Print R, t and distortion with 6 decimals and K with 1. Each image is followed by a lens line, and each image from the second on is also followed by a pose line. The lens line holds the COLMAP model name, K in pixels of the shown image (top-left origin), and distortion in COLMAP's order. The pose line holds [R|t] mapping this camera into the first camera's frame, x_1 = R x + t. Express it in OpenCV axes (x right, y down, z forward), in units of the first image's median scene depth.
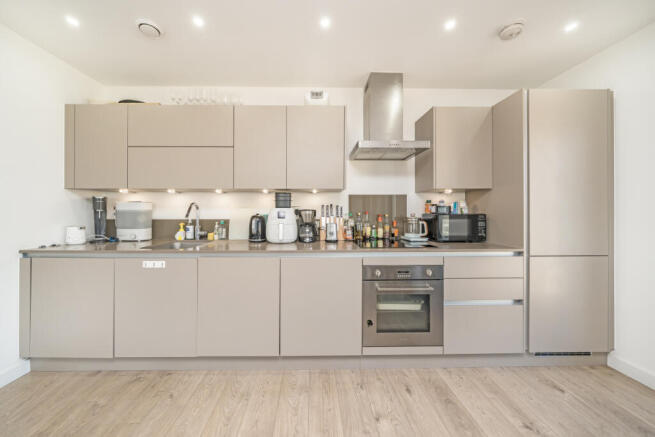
lens RADIAL K [[226.3, 0, 327.0], [0, 226.3, 213.7], [0, 0, 1]] dist [-0.000690, -0.000047]
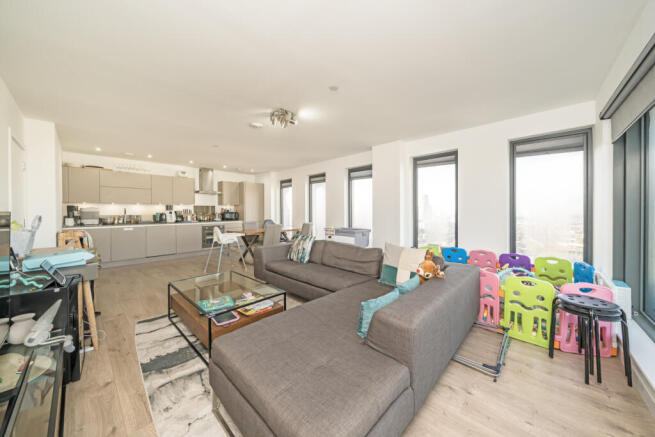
lens RADIAL K [[226.3, 0, 331.1], [0, 226.3, 213.6], [0, 0, 1]] dist [-0.000690, -0.000047]
pose [[0.705527, -0.012288, 0.708576, -0.777484], [0.007837, 0.999924, 0.009538, 0.005384], [-0.708639, -0.001177, 0.705570, -2.485309]]
